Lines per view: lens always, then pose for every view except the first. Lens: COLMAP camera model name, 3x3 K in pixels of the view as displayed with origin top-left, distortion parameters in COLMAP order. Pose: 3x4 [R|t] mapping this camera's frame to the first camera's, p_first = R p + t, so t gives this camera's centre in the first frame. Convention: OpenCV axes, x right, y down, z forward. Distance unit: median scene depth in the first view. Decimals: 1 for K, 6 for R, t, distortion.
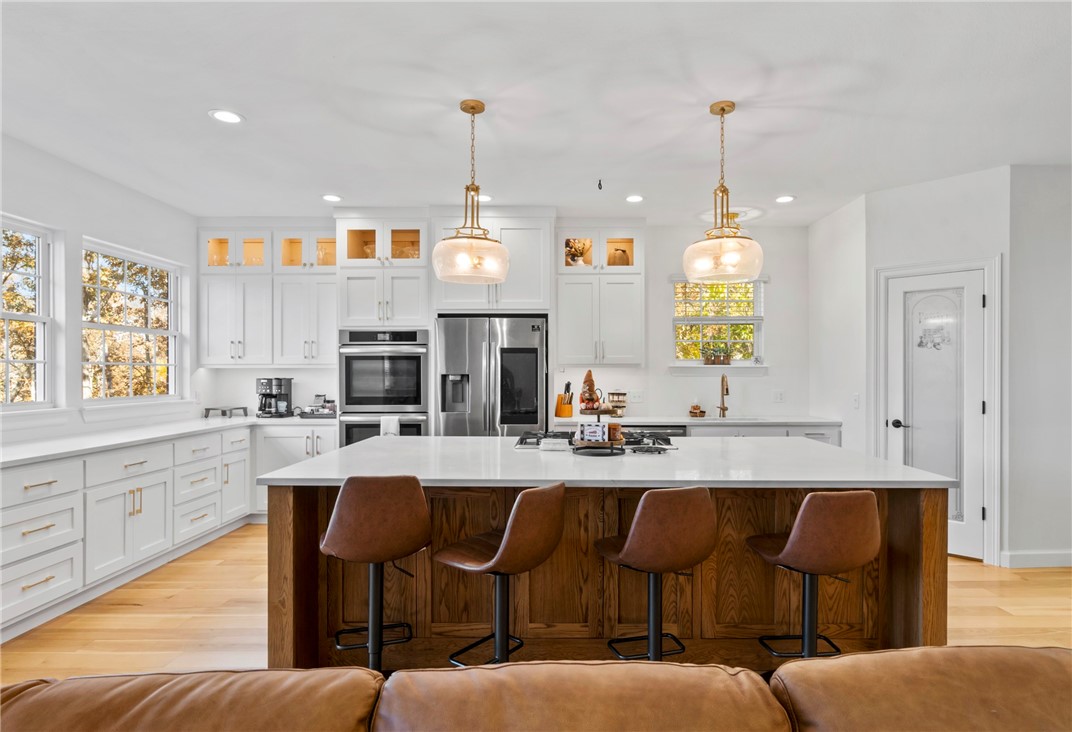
lens RADIAL K [[591.3, 0, 558.1], [0, 591.3, 372.7], [0, 0, 1]] dist [-0.004234, 0.001852]
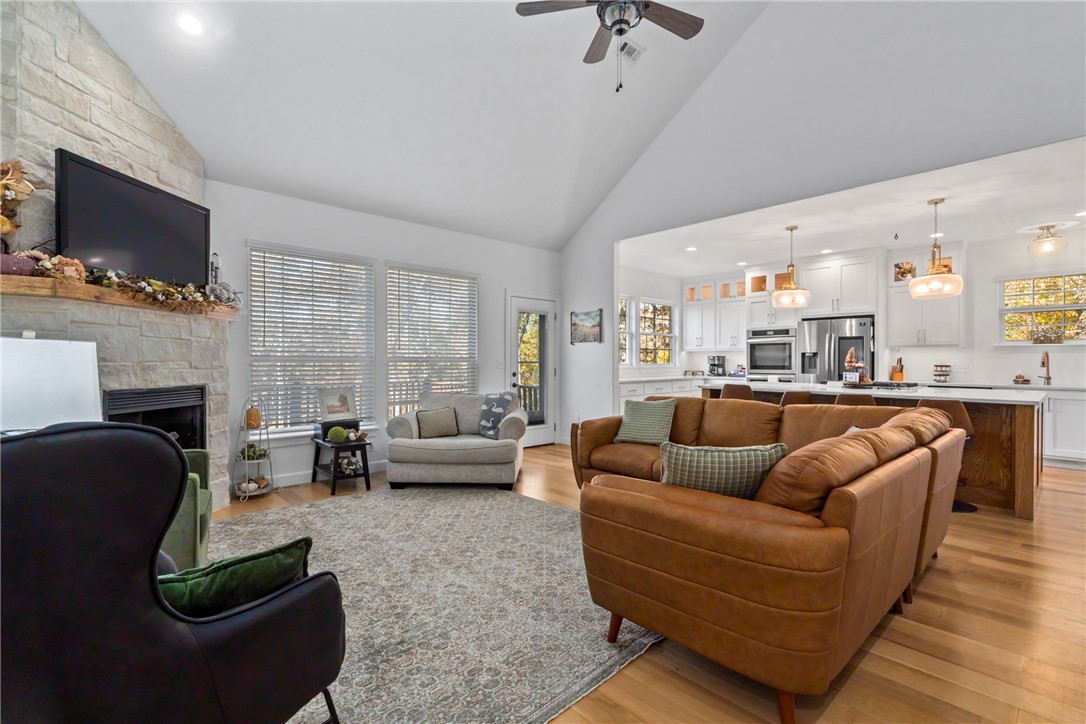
lens RADIAL K [[496.7, 0, 544.7], [0, 496.7, 362.4], [0, 0, 1]] dist [-0.000351, 0.000196]
pose [[0.681067, 0.002548, -0.732217, 0.361383], [0.000643, 0.999991, 0.004078, 0.024586], [0.732221, -0.003248, 0.681059, -0.576135]]
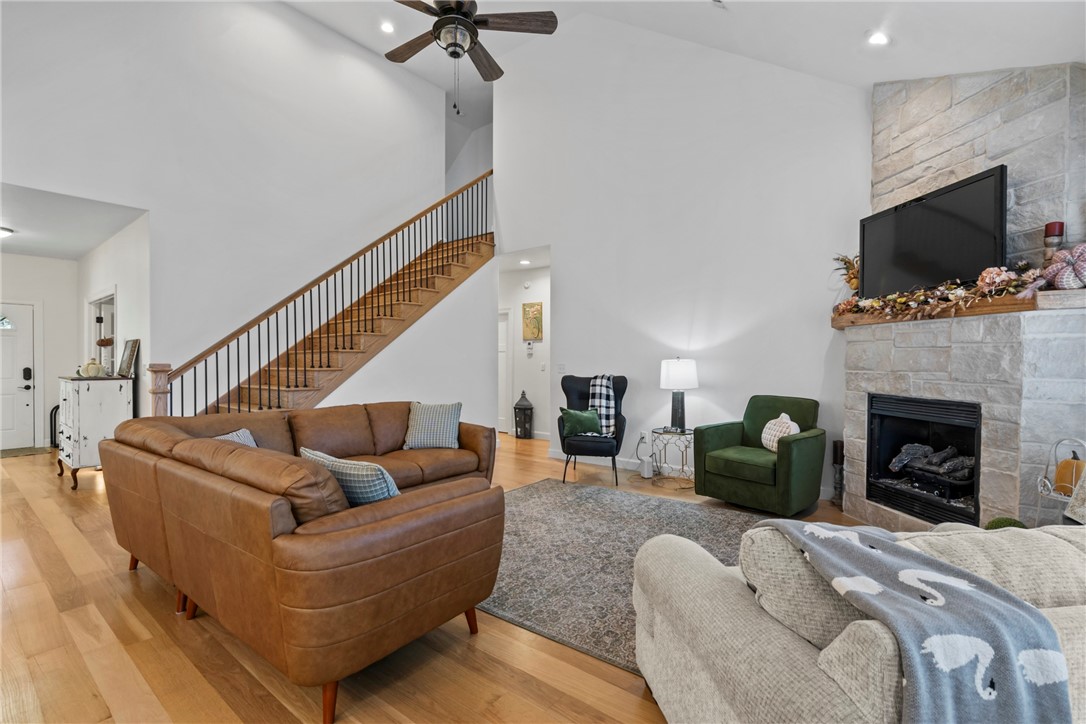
lens RADIAL K [[496.7, 0, 541.0], [0, 496.7, 364.5], [0, 0, 1]] dist [-0.000351, 0.000196]
pose [[-0.777878, -0.006794, 0.628378, -0.512843], [-0.002673, 0.999968, 0.007501, 0.012976], [-0.628409, 0.004155, -0.777872, 0.338227]]
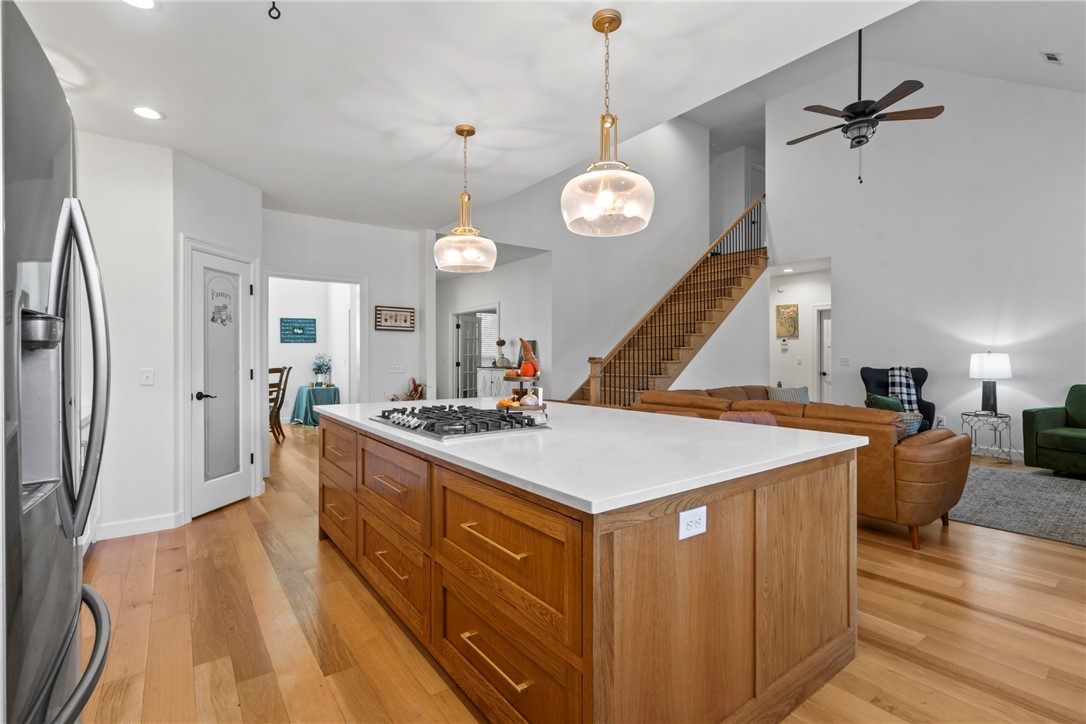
lens RADIAL K [[496.7, 0, 541.5], [0, 496.7, 355.2], [0, 0, 1]] dist [-0.000351, 0.000196]
pose [[-0.595977, 0.000381, 0.803001, -0.410274], [-0.000833, 0.999999, -0.001092, 0.015679], [-0.803001, -0.001320, -0.595976, 0.936153]]
